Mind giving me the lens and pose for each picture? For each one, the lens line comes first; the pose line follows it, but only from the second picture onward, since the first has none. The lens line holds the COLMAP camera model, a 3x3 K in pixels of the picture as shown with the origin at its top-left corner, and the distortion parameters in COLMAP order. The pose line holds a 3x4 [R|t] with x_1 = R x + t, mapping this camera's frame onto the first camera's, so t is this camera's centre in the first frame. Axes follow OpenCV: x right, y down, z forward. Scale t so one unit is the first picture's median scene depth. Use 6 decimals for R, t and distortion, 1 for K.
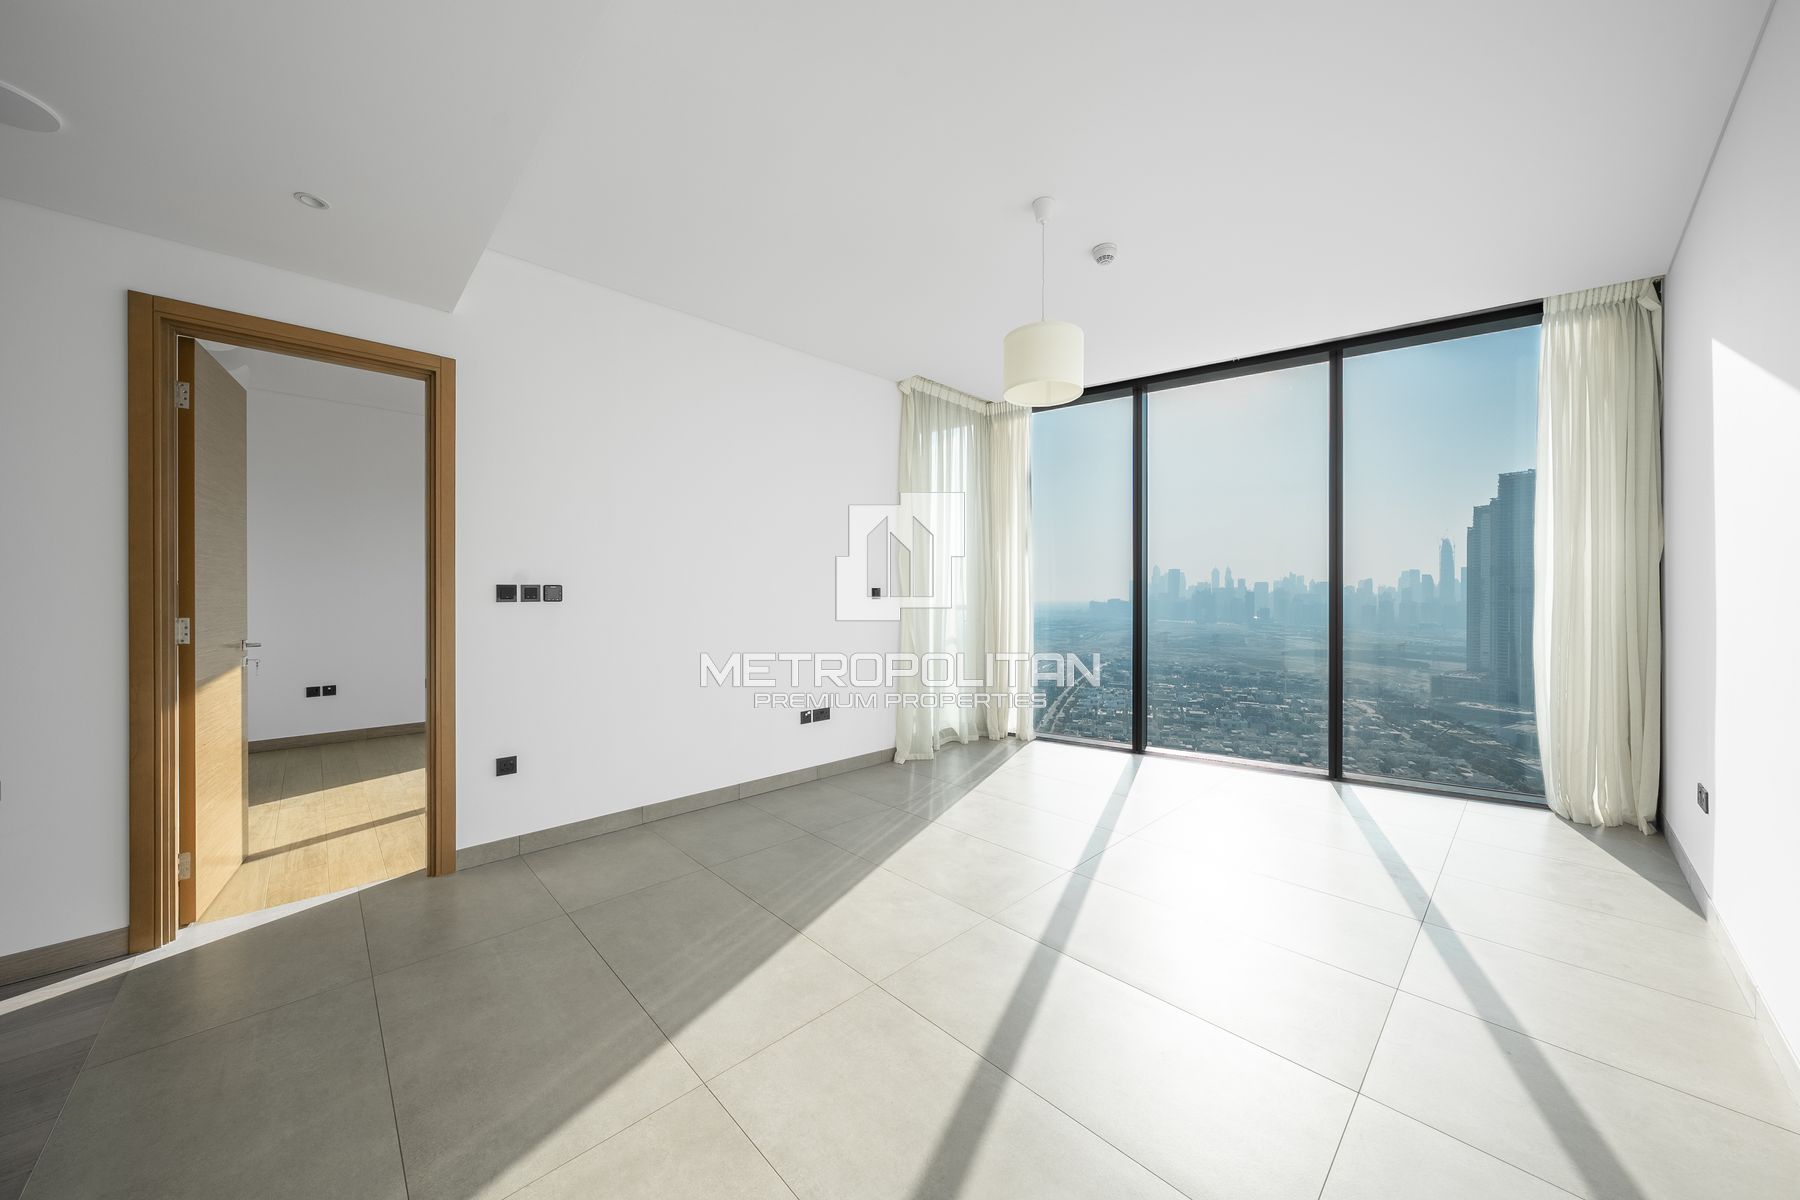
lens RADIAL K [[621.1, 0, 895.8], [0, 621.1, 596.1], [0, 0, 1]] dist [-0.003906, -0.000018]
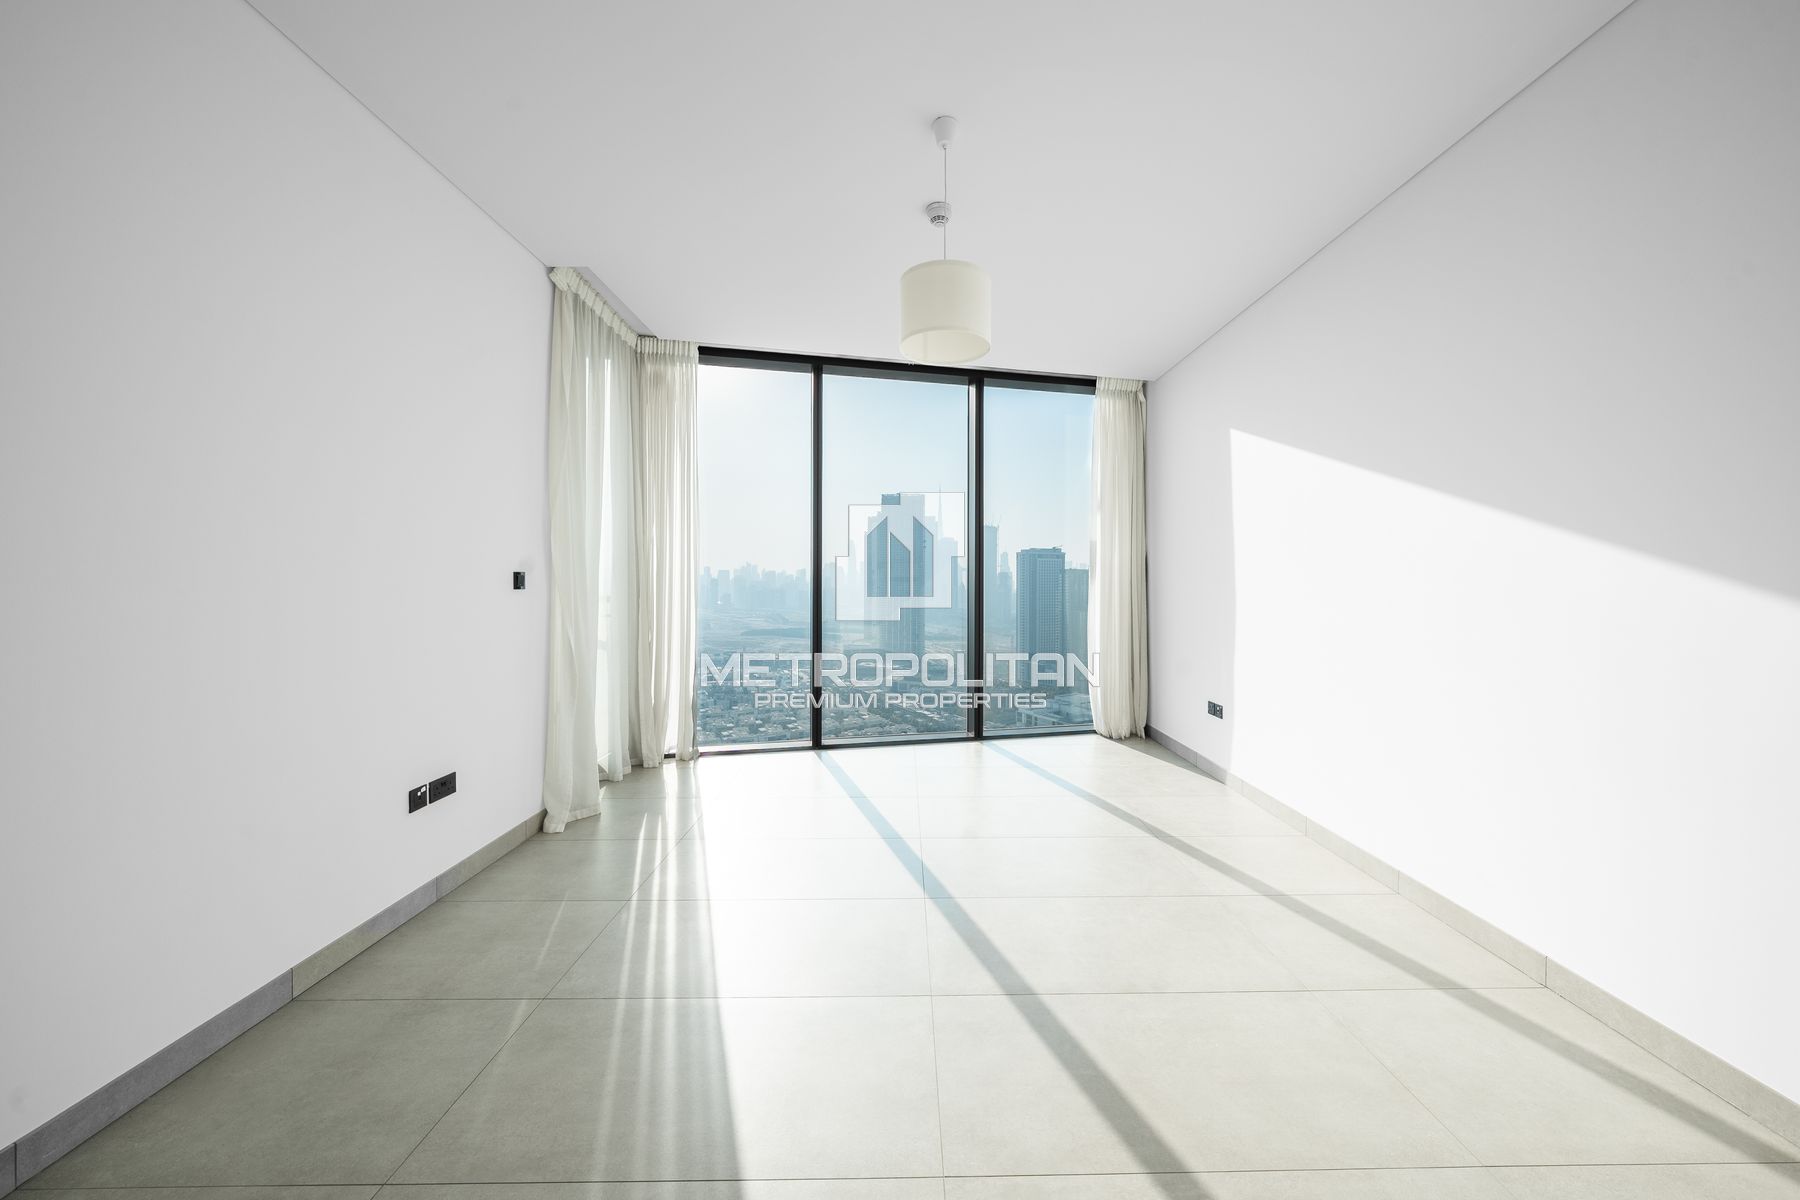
lens RADIAL K [[629.2, 0, 918.9], [0, 629.2, 582.8], [0, 0, 1]] dist [0.000535, 0.000028]
pose [[0.671118, 0.002584, 0.741346, -0.231803], [-0.002882, 0.999995, -0.000876, -0.001990], [-0.741345, -0.001549, 0.671122, 0.243446]]
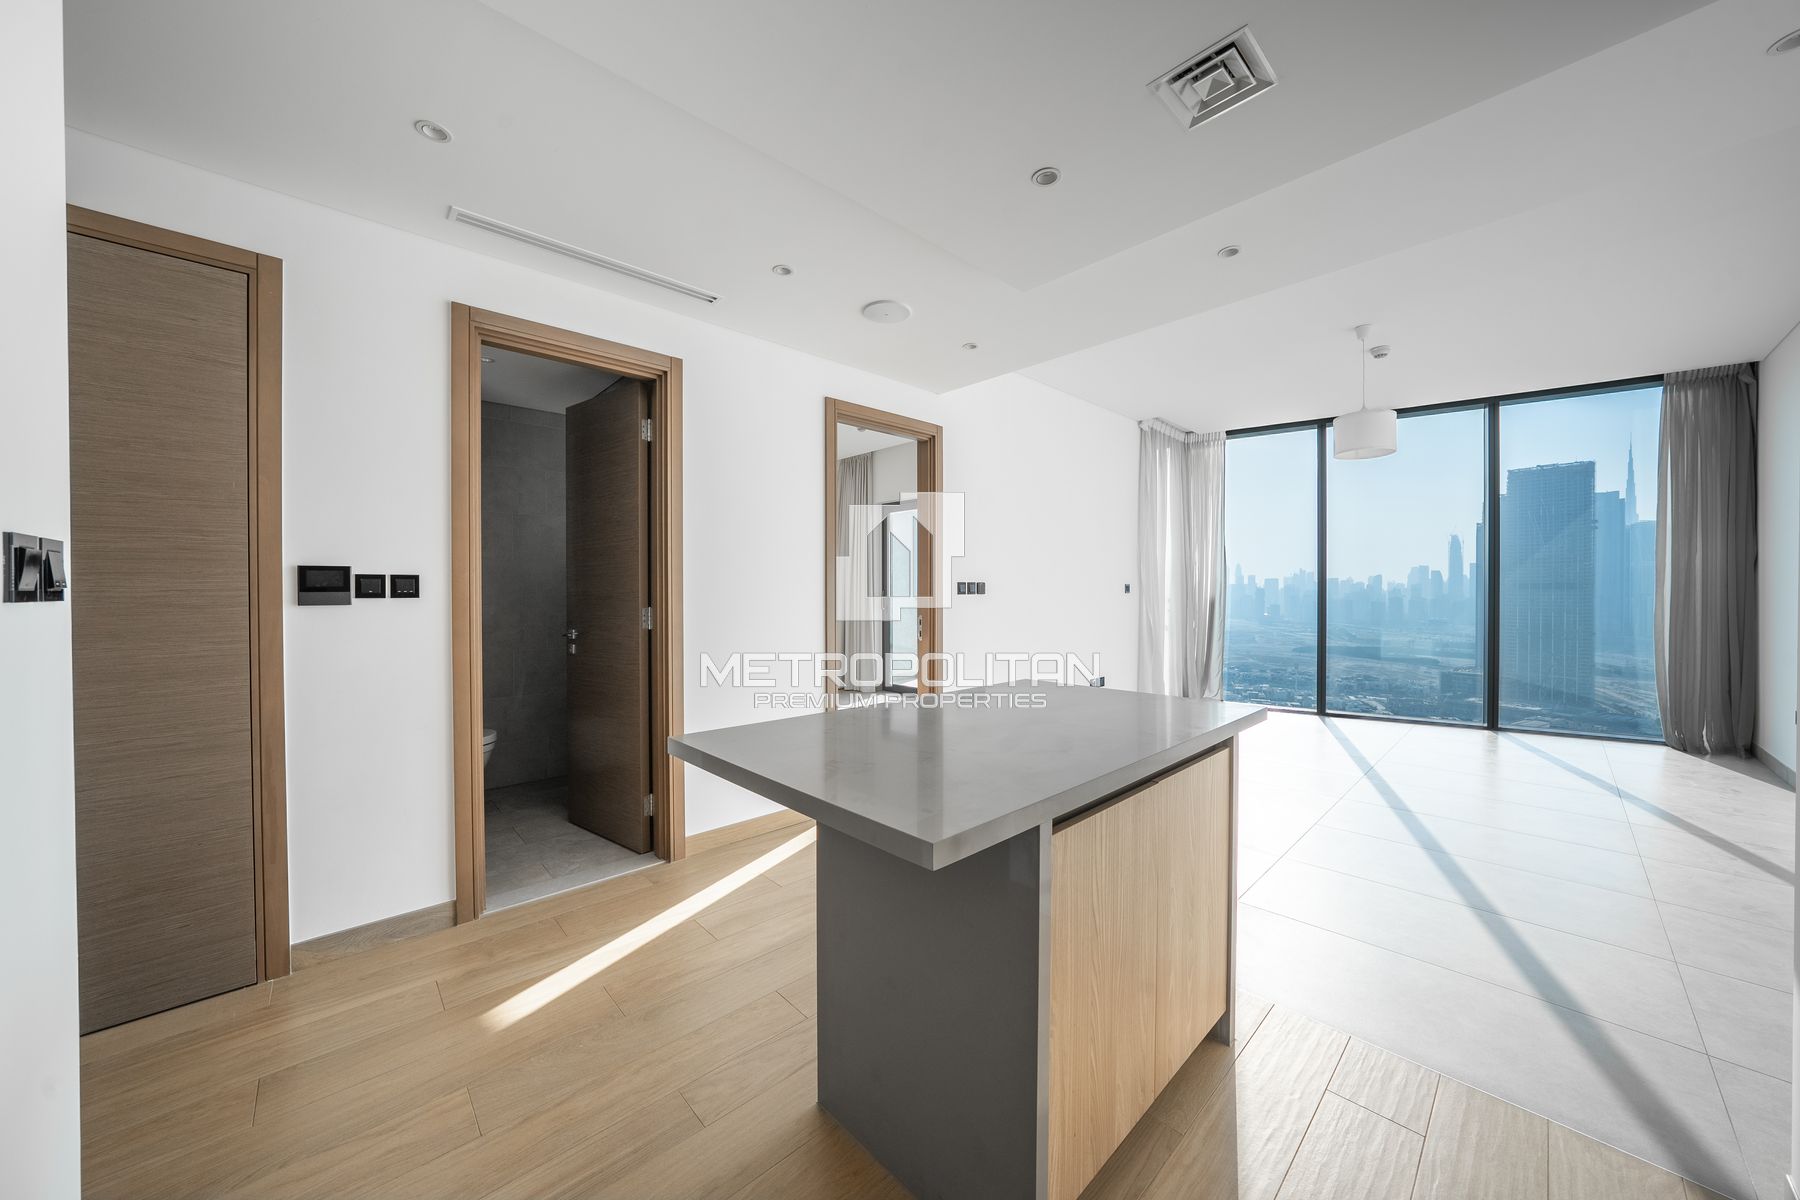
lens RADIAL K [[629.8, 0, 892.4], [0, 629.8, 597.6], [0, 0, 1]] dist [-0.033196, 0.007601]
pose [[0.999914, -0.002131, -0.012925, -0.481252], [0.002217, 0.999975, 0.006661, 0.004426], [0.012911, -0.006689, 0.999894, -0.277184]]
